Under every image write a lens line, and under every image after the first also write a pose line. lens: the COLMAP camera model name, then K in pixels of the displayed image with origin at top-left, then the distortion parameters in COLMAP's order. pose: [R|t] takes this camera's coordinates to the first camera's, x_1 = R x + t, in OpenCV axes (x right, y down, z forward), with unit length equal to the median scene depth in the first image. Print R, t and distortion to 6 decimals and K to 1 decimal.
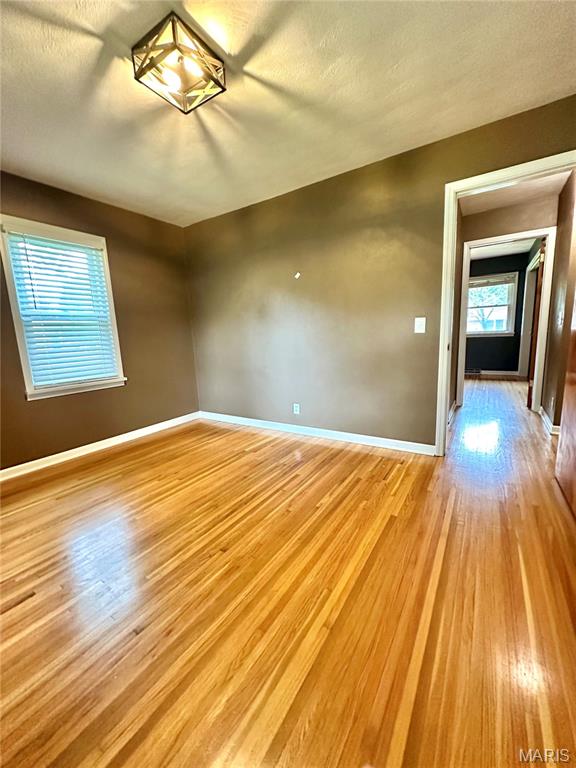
lens RADIAL K [[305.8, 0, 288.0], [0, 305.8, 384.0], [0, 0, 1]] dist [-0.000939, 0.000034]
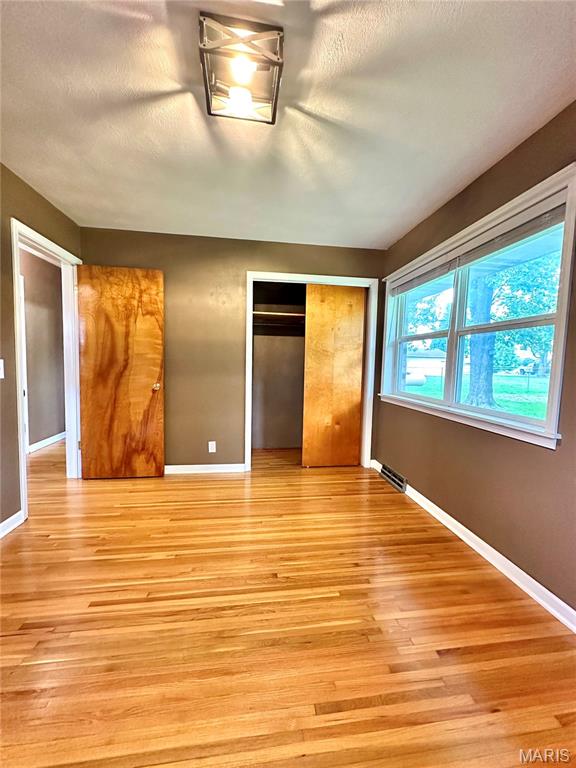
lens RADIAL K [[305.8, 0, 288.0], [0, 305.8, 384.0], [0, 0, 1]] dist [-0.000939, 0.000034]
pose [[-0.655854, -0.028688, 0.754343, -0.837581], [0.125491, 0.981230, 0.146423, -0.224807], [-0.744384, 0.190696, -0.639943, 1.233666]]
